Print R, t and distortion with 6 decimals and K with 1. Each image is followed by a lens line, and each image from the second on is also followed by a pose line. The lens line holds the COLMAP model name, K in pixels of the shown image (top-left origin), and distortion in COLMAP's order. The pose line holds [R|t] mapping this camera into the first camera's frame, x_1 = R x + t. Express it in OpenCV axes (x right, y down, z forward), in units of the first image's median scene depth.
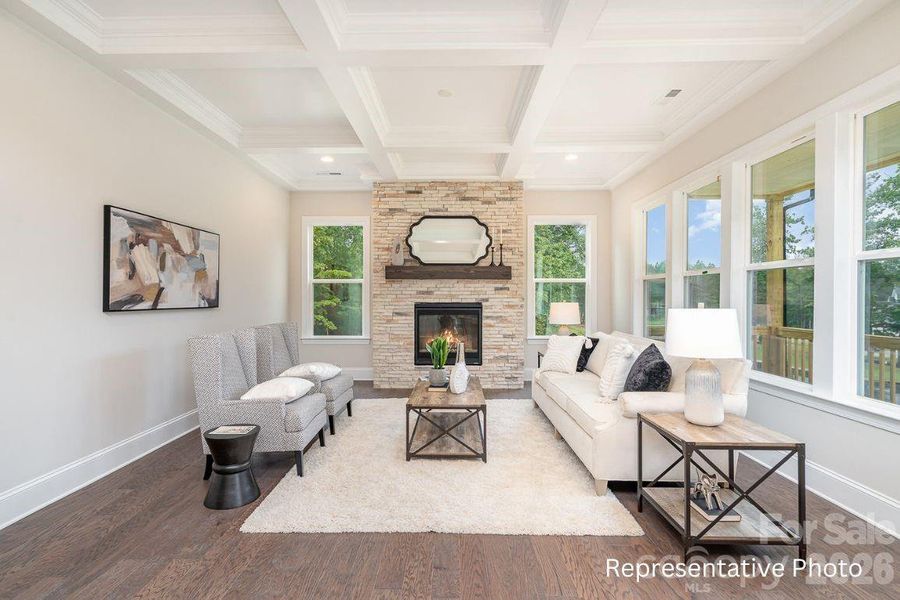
lens RADIAL K [[447.7, 0, 442.8], [0, 447.7, 296.0], [0, 0, 1]] dist [-0.000450, 0.000211]
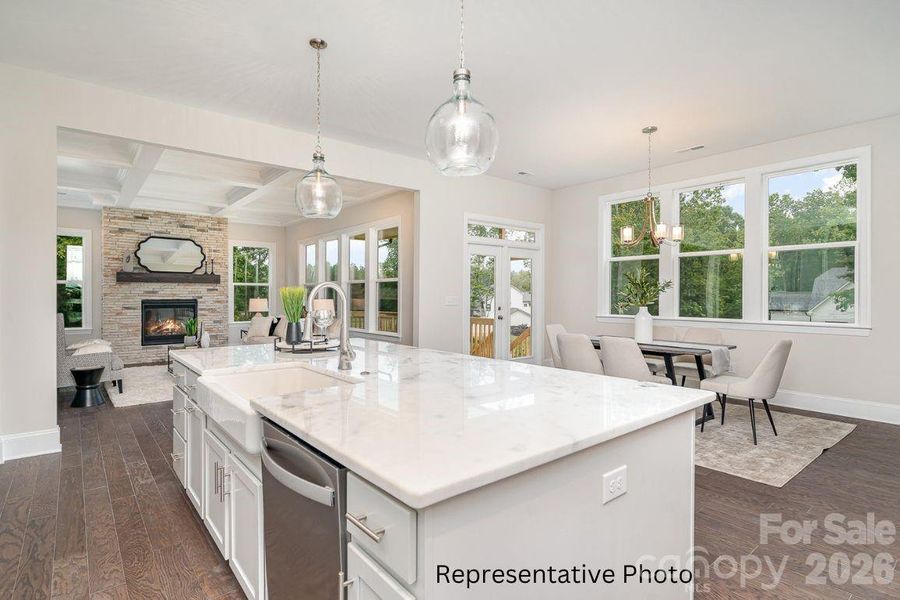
lens RADIAL K [[447.7, 0, 442.8], [0, 447.7, 296.0], [0, 0, 1]] dist [-0.000450, 0.000211]
pose [[0.755220, -0.002268, 0.655468, -0.263160], [0.000002, 0.999994, 0.003457, -0.000710], [-0.655472, -0.002610, 0.755215, -0.615546]]
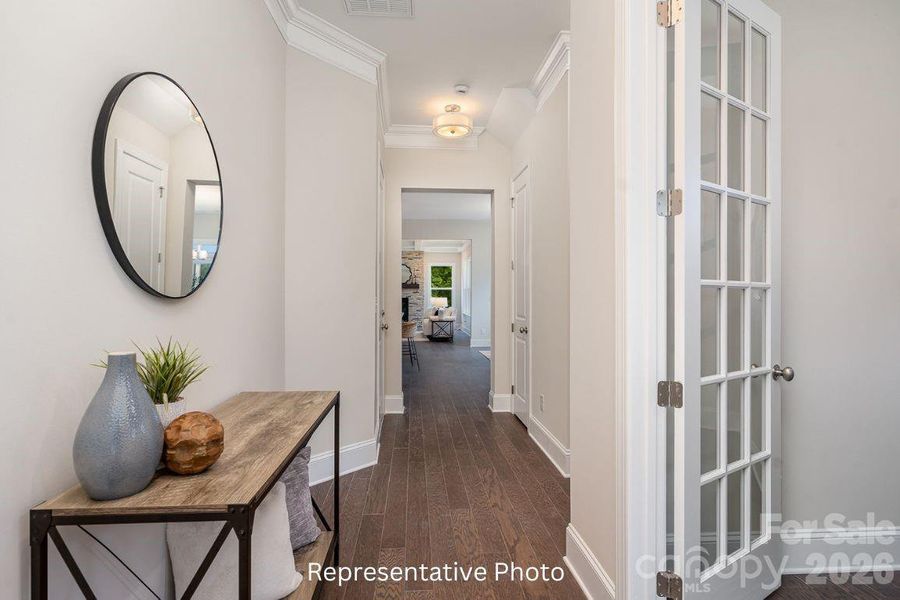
lens RADIAL K [[446.3, 0, 439.0], [0, 446.3, 291.3], [0, 0, 1]] dist [-0.000352, 0.000381]
pose [[0.997005, 0.002896, 0.077281, 0.065700], [-0.002294, 0.999966, -0.007883, -0.001610], [-0.077301, 0.007682, 0.996978, -1.601042]]
